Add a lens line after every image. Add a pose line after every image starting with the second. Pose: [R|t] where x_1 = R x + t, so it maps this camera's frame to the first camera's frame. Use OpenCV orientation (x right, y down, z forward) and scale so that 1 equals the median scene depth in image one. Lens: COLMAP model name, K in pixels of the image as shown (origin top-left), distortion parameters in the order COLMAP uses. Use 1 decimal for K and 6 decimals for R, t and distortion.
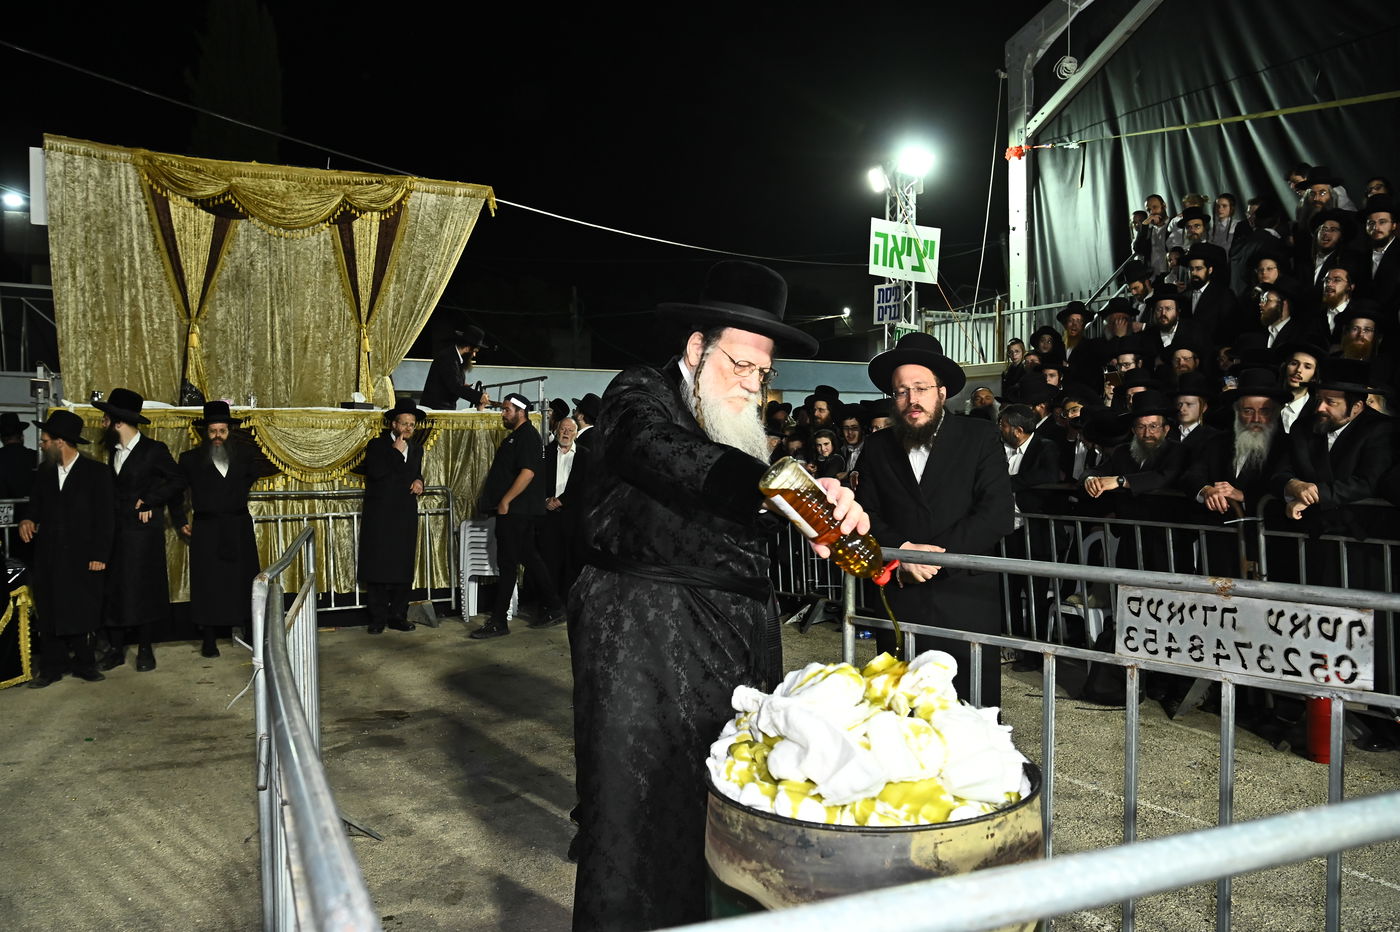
lens RADIAL K [[1085.5, 0, 696.2], [0, 1085.5, 469.0], [0, 0, 1]] dist [-0.058823, 0.034888]
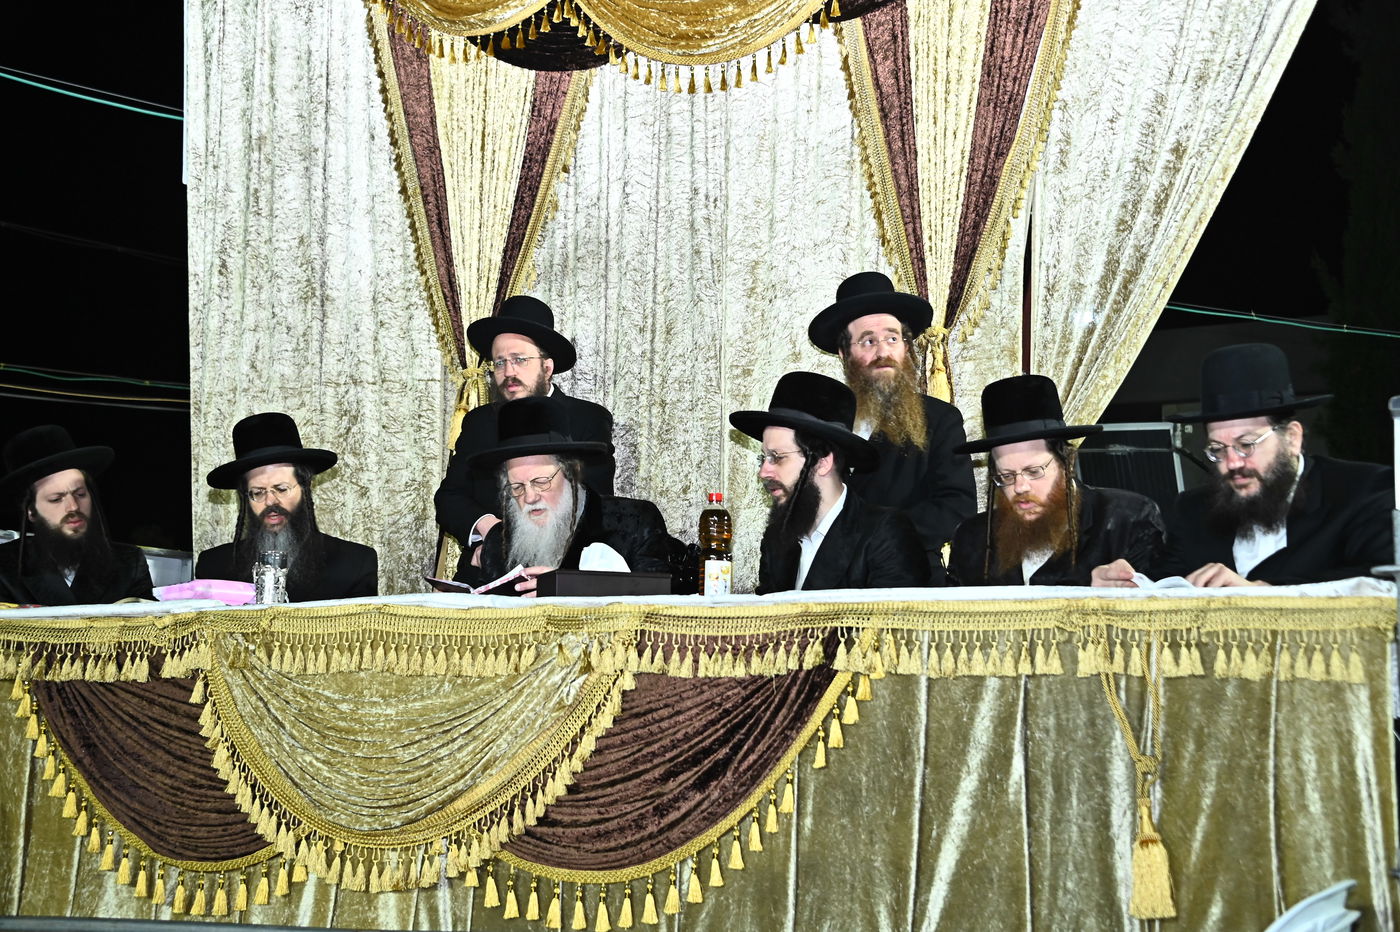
lens RADIAL K [[1865.4, 0, 693.0], [0, 1865.4, 472.7], [0, 0, 1]] dist [0.142165, 0.303983]
pose [[0.631628, -0.099540, -0.768855, 0.040360], [-0.027431, 0.988233, -0.150477, -0.017733], [0.774786, 0.116136, 0.621465, 0.685429]]
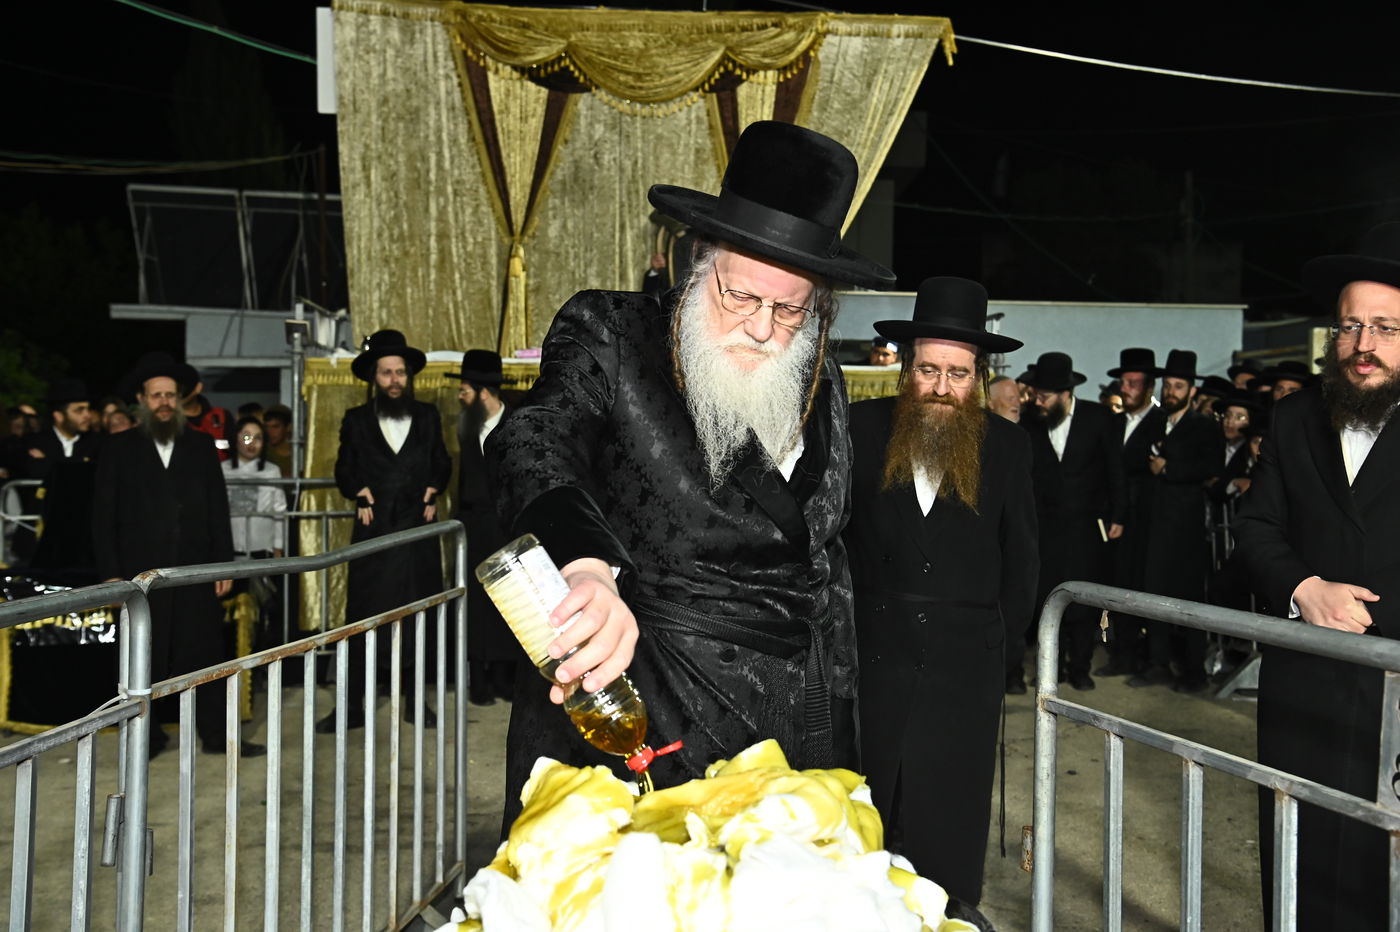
lens RADIAL K [[1668.3, 0, 700.0], [0, 1668.3, 466.0], [0, 0, 1]] dist [0.096471, 0.074858]
pose [[0.915631, 0.026074, -0.401174, 0.095403], [-0.025775, 0.999649, 0.006143, 0.002812], [0.401193, 0.004715, 0.915981, 0.026649]]
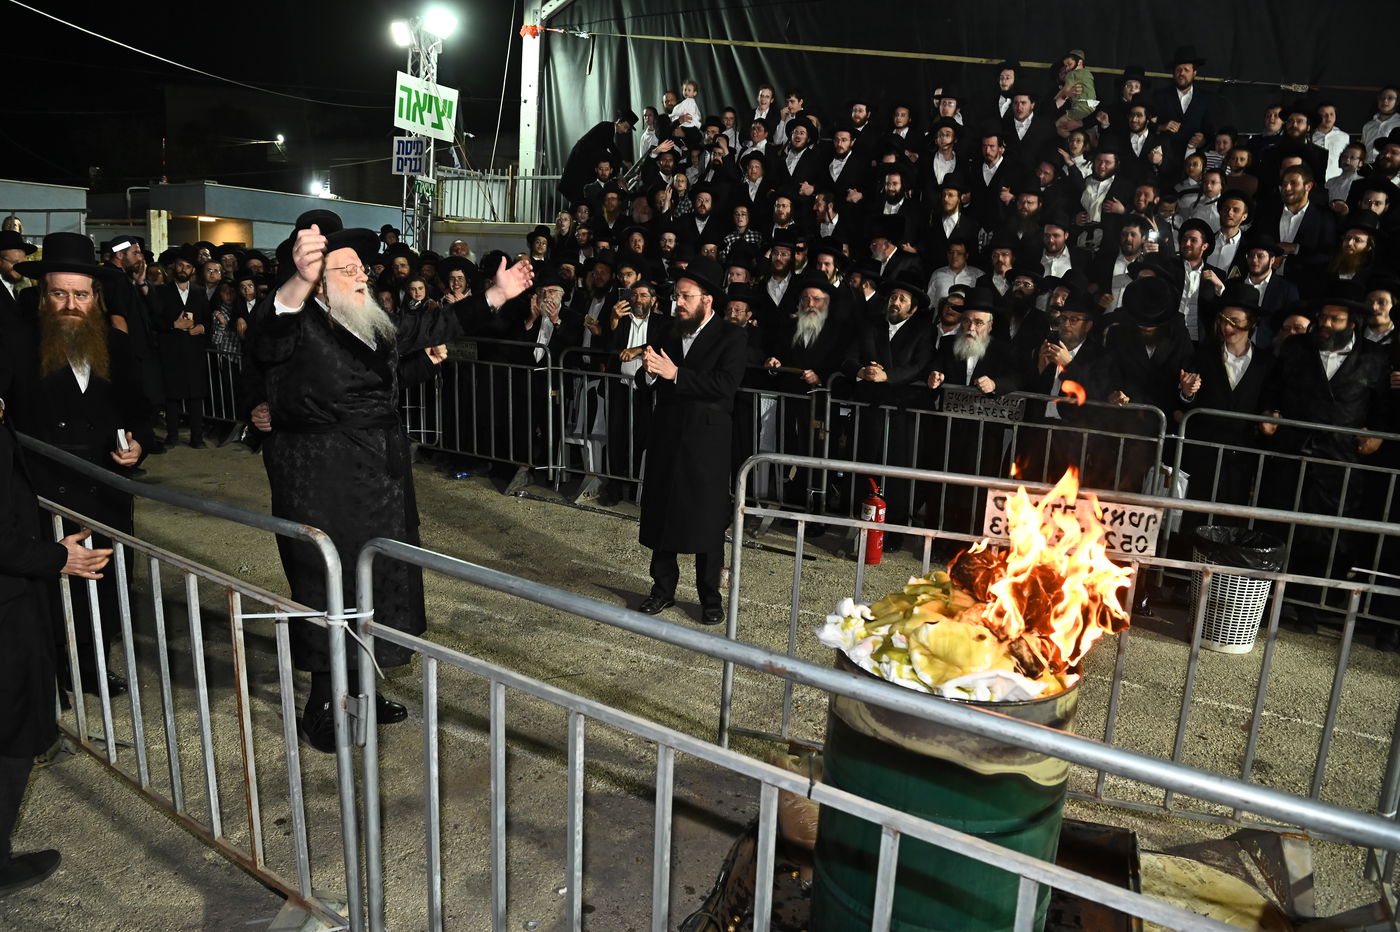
lens RADIAL K [[957.9, 0, 692.2], [0, 957.9, 468.7], [0, 0, 1]] dist [-0.074400, 0.020212]
pose [[0.843650, -0.047511, 0.534788, -0.137567], [-0.049520, 0.984945, 0.165623, -0.024139], [-0.534605, -0.166211, 0.828596, 0.039409]]
